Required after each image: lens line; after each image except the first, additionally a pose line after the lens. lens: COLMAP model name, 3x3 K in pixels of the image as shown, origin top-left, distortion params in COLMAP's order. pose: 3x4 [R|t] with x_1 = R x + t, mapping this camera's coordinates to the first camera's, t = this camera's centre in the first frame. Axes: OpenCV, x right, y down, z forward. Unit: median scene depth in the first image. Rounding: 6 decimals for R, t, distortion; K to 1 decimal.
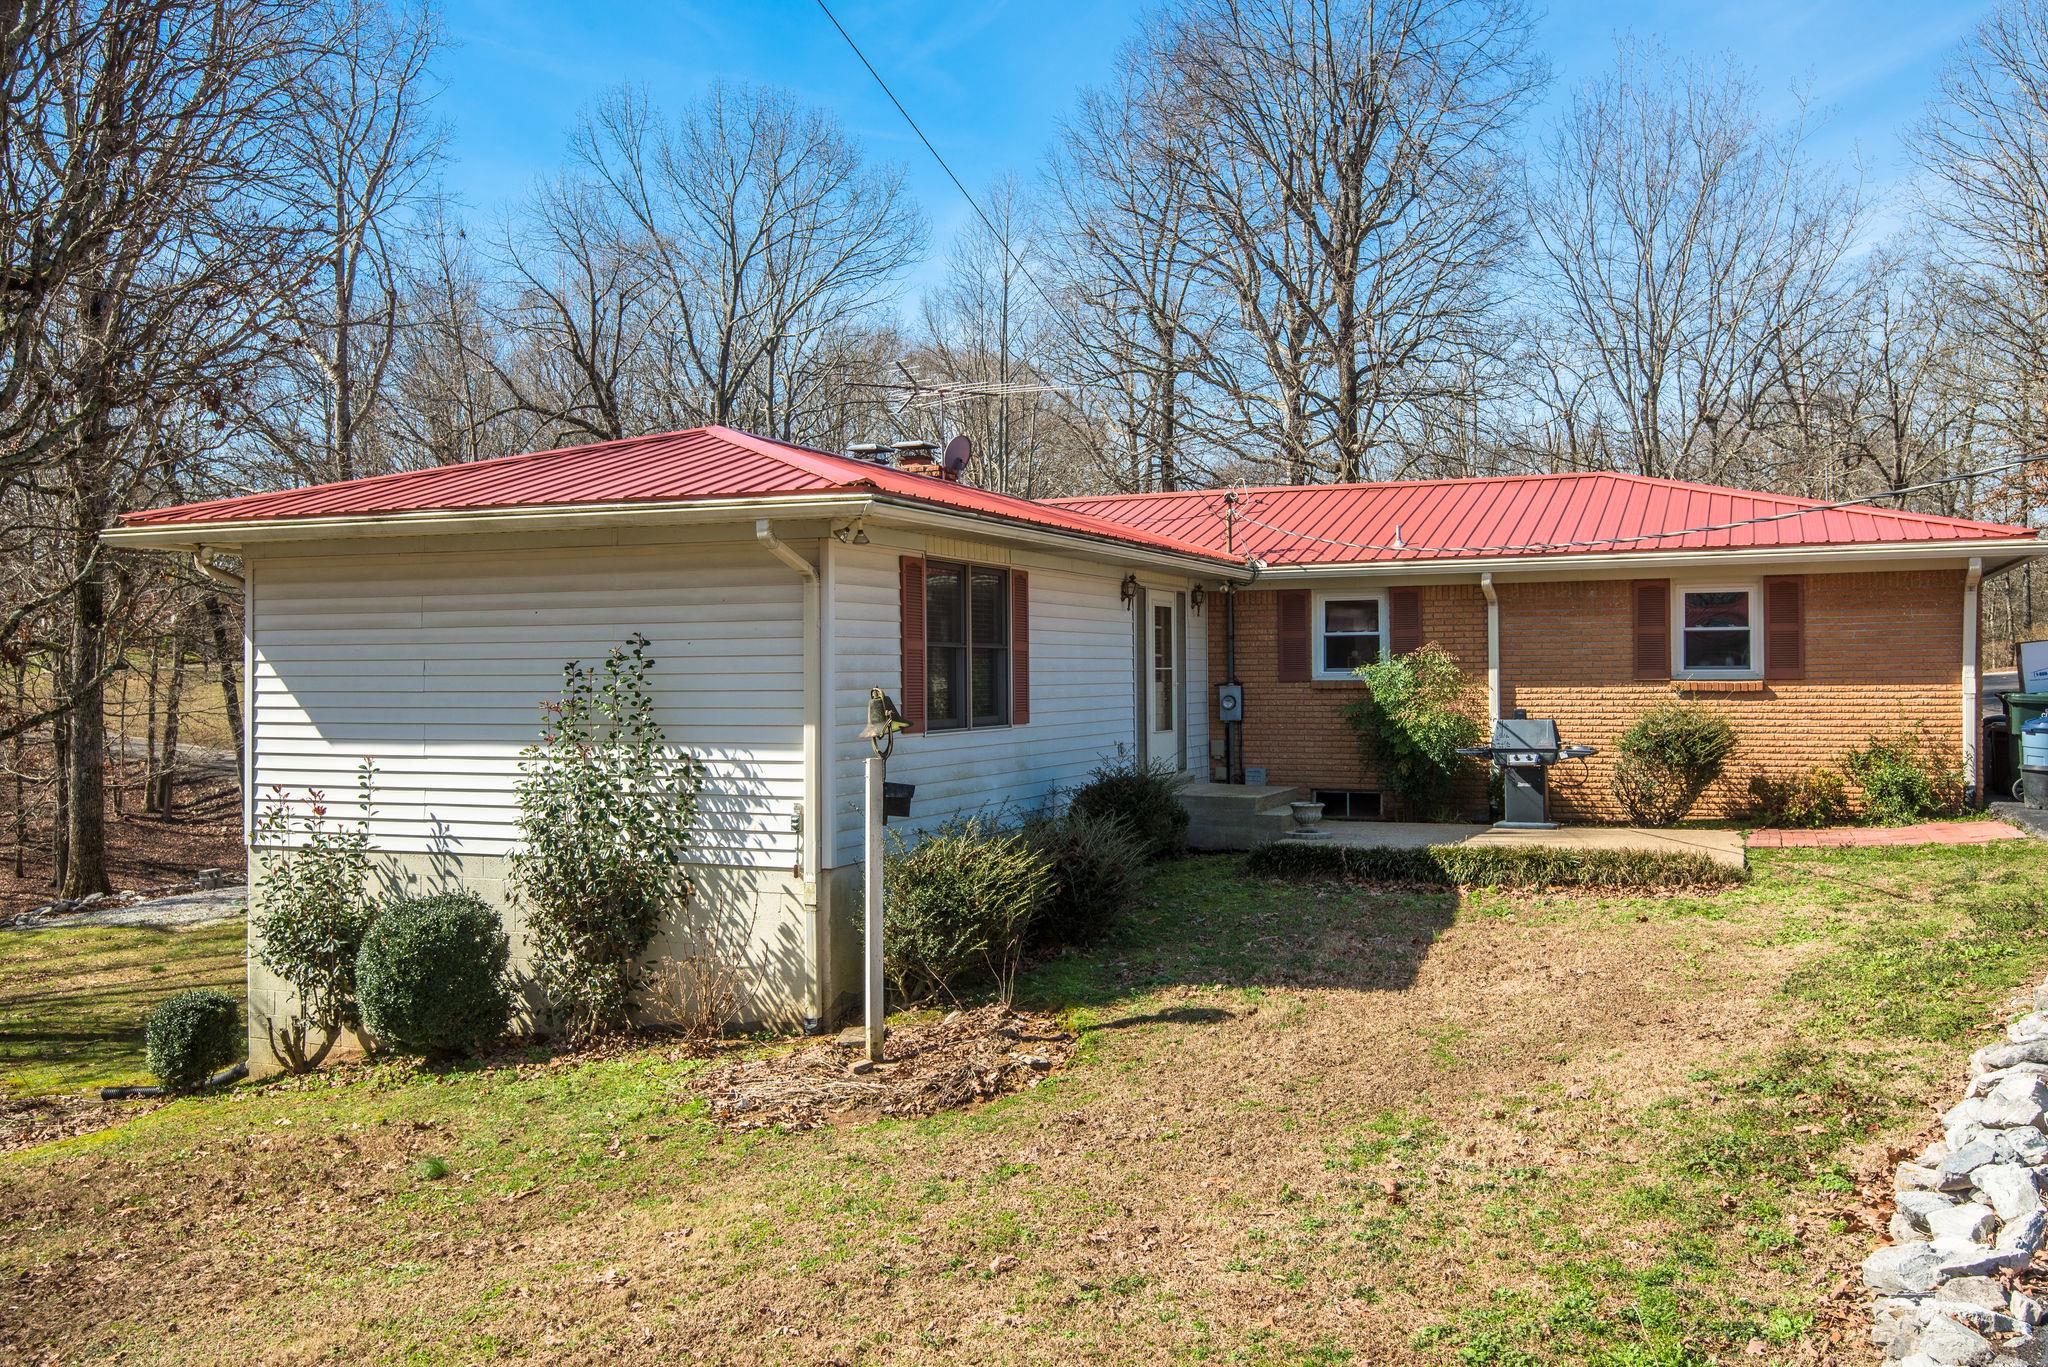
lens RADIAL K [[1780.0, 0, 1024.0], [0, 1780.0, 683.5], [0, 0, 1]] dist [-0.001163, 0.001408]
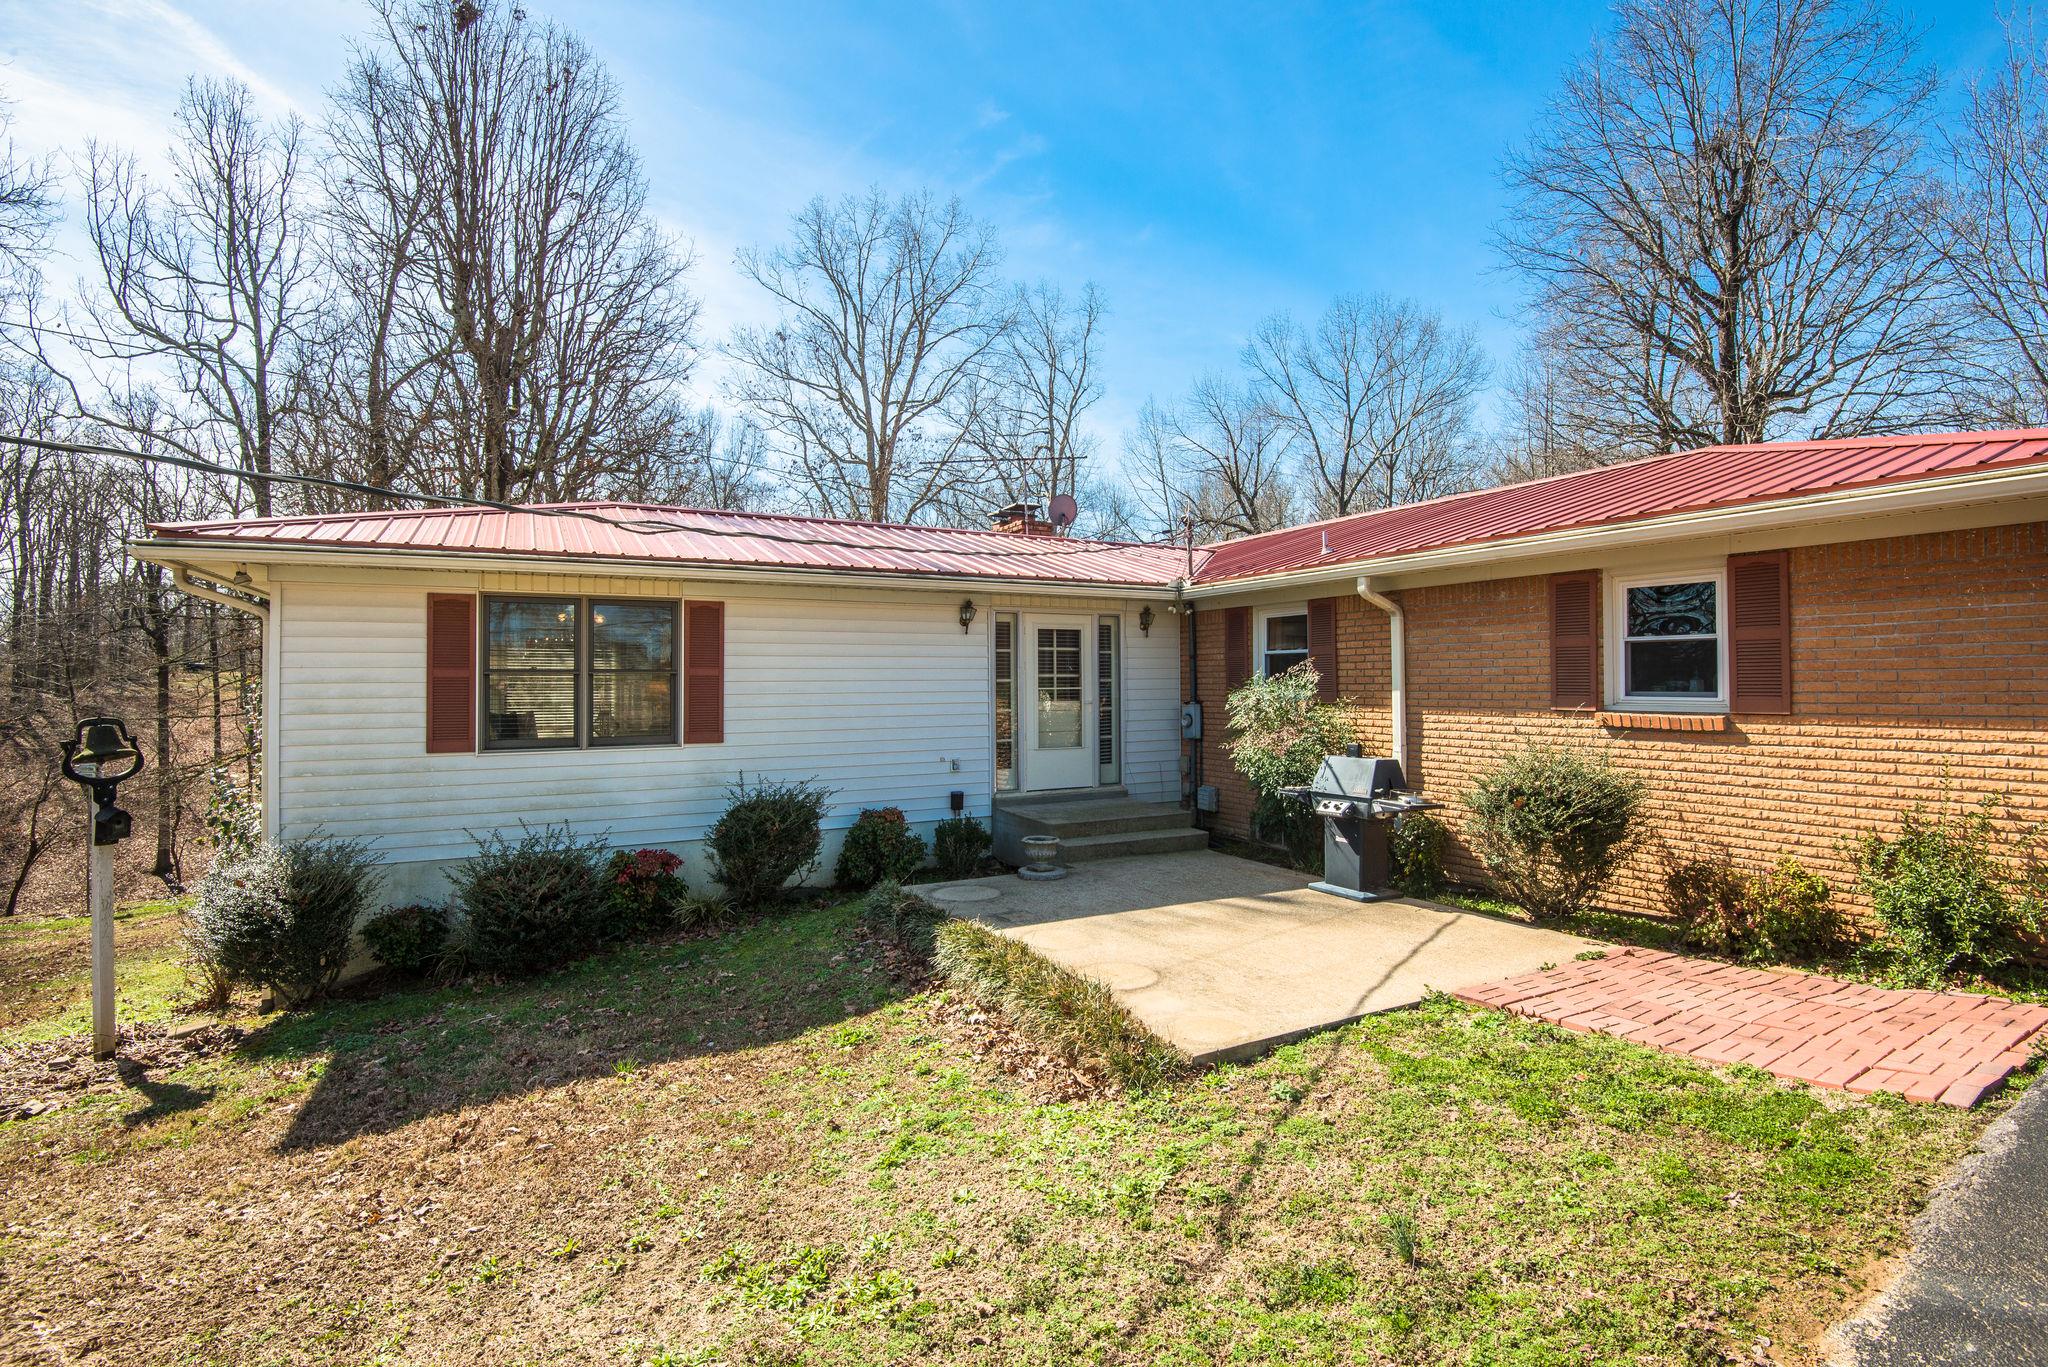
lens RADIAL K [[964.4, 0, 1024.0], [0, 964.4, 683.5], [0, 0, 1]] dist [-0.052334, -0.000214]
pose [[0.762142, 0.004878, -0.647392, 0.441453], [-0.004397, 0.999988, 0.002359, -0.013091], [0.647395, 0.001049, 0.762154, 0.570811]]
